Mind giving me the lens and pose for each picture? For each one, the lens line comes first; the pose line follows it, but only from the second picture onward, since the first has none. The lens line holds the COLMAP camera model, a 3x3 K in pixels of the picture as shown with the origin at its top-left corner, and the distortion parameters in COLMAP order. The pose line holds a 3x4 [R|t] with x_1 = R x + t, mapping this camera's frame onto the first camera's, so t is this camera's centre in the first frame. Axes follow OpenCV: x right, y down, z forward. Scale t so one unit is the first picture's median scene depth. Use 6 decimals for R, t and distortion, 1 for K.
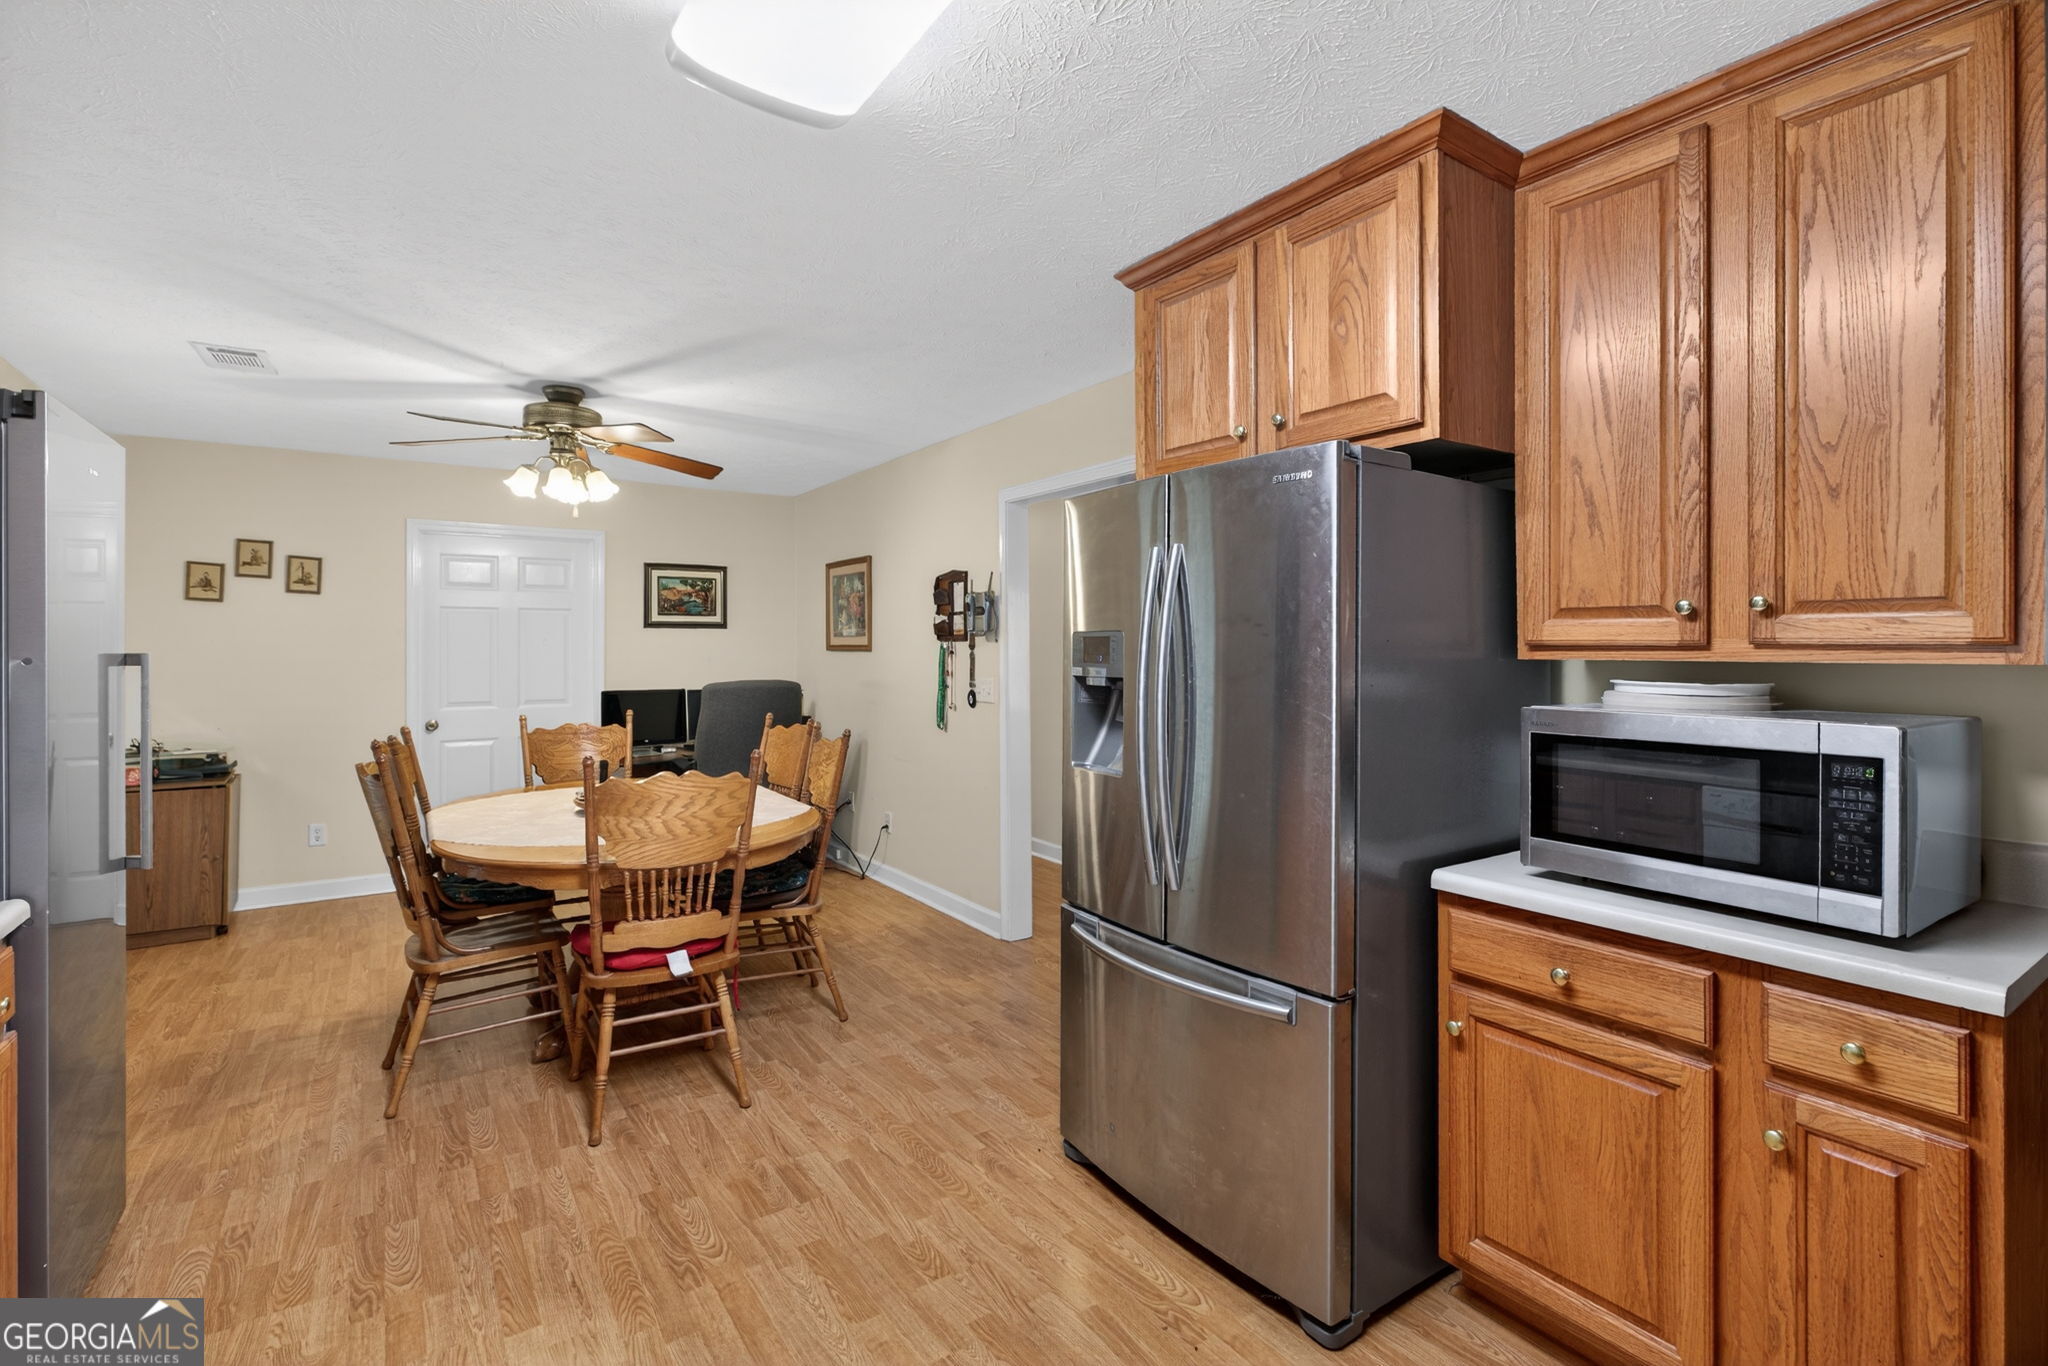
lens RADIAL K [[895.9, 0, 1030.6], [0, 895.9, 648.5], [0, 0, 1]] dist [-0.002216, -0.000293]
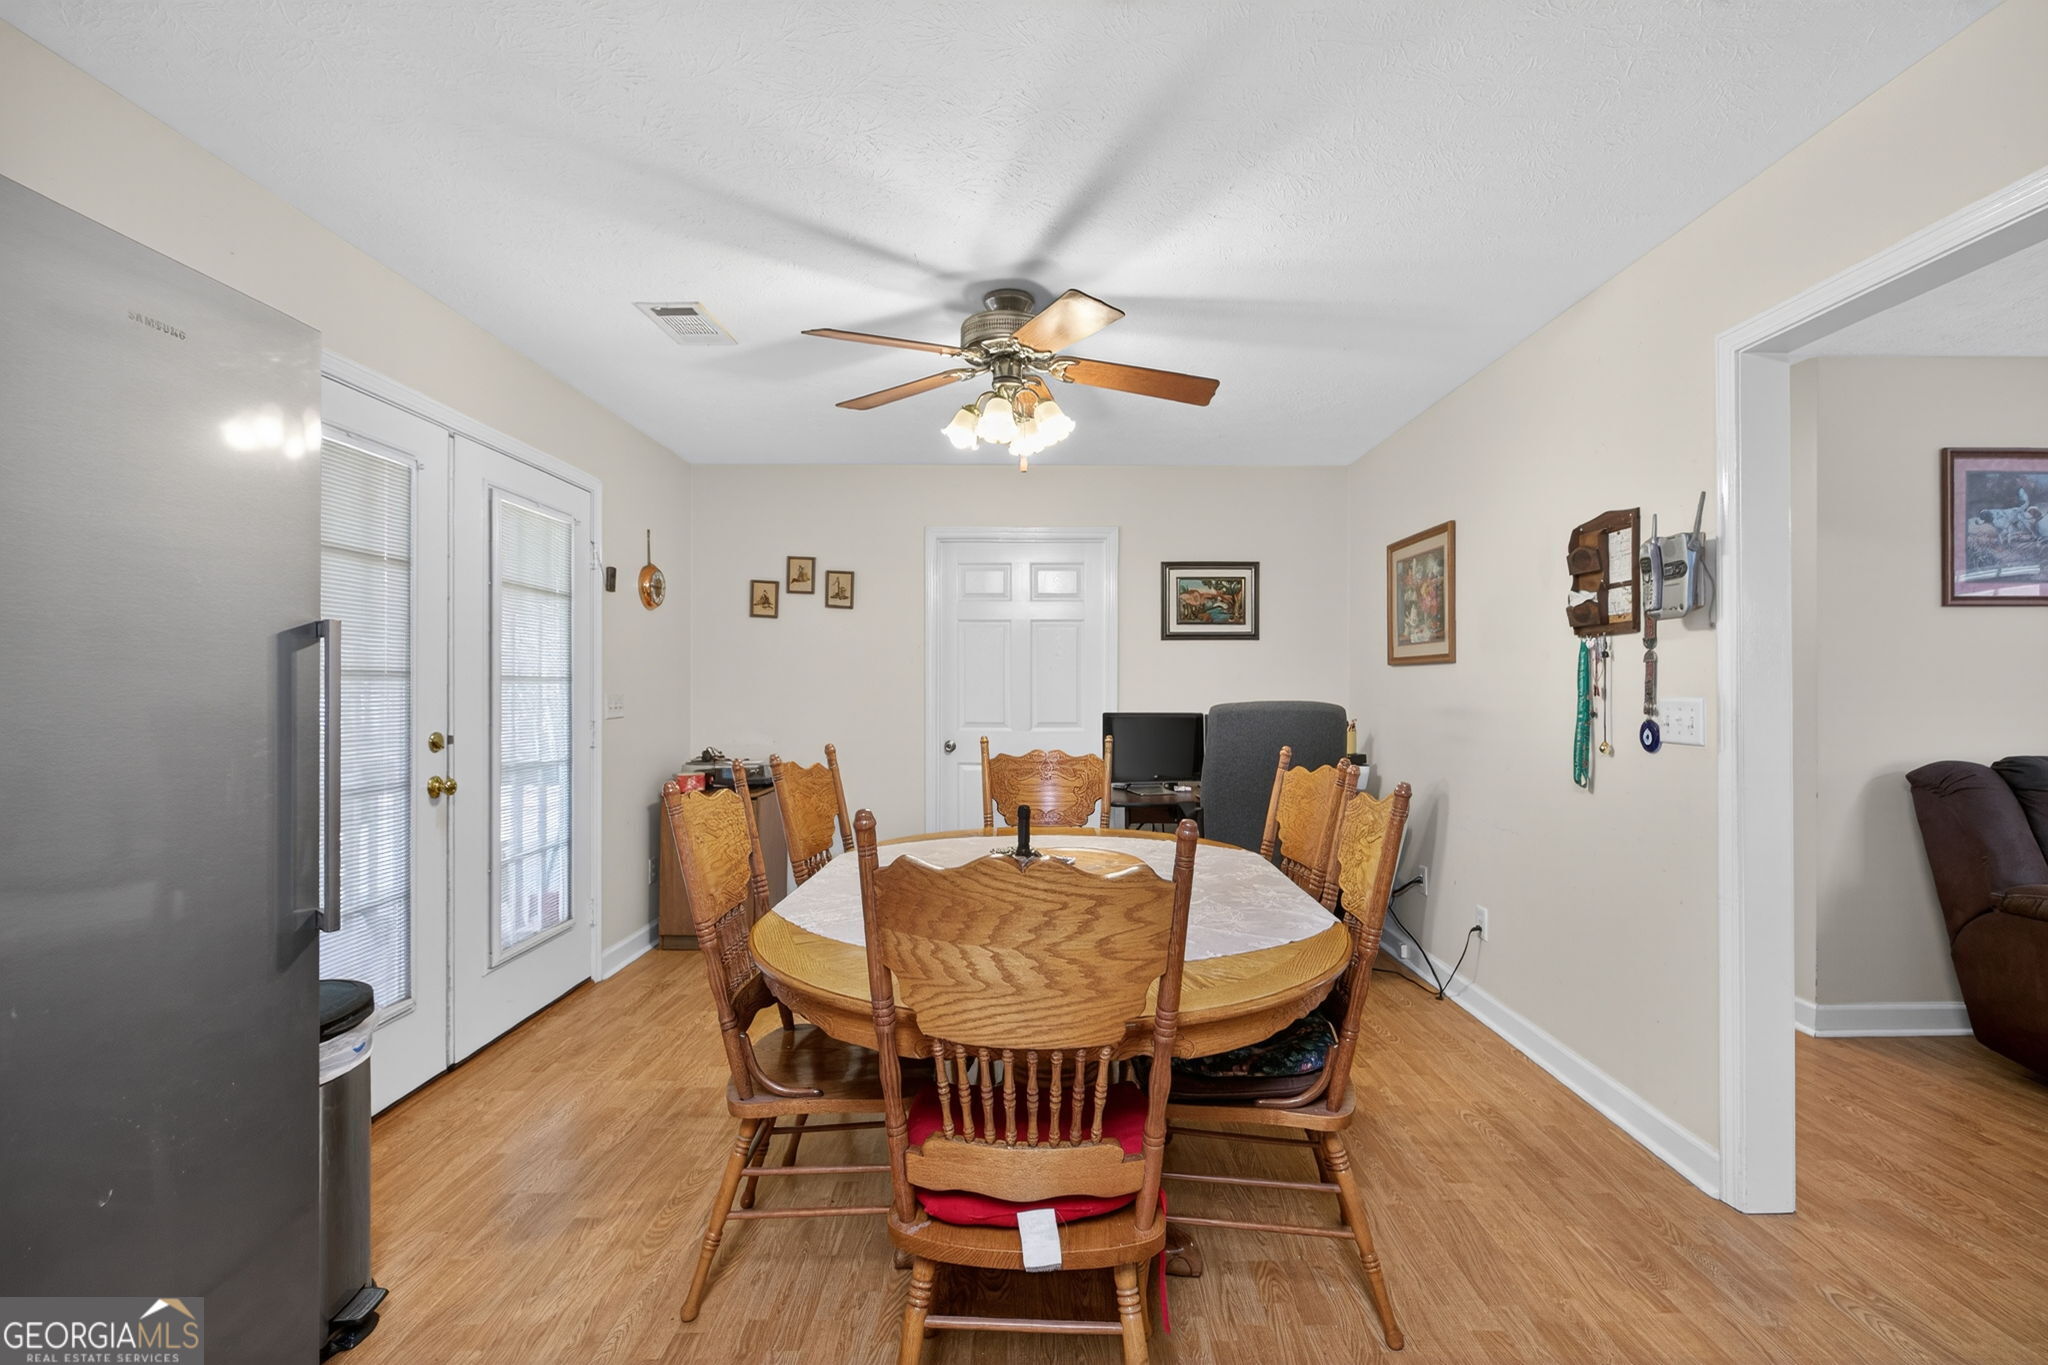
lens RADIAL K [[917.5, 0, 1054.1], [0, 917.5, 683.4], [0, 0, 1]] dist [-0.000092, -0.000151]
pose [[0.832569, 0.001681, -0.553919, -0.058178], [-0.001990, 0.999998, 0.000044, 0.024402], [0.553918, 0.001065, 0.832571, 0.326292]]
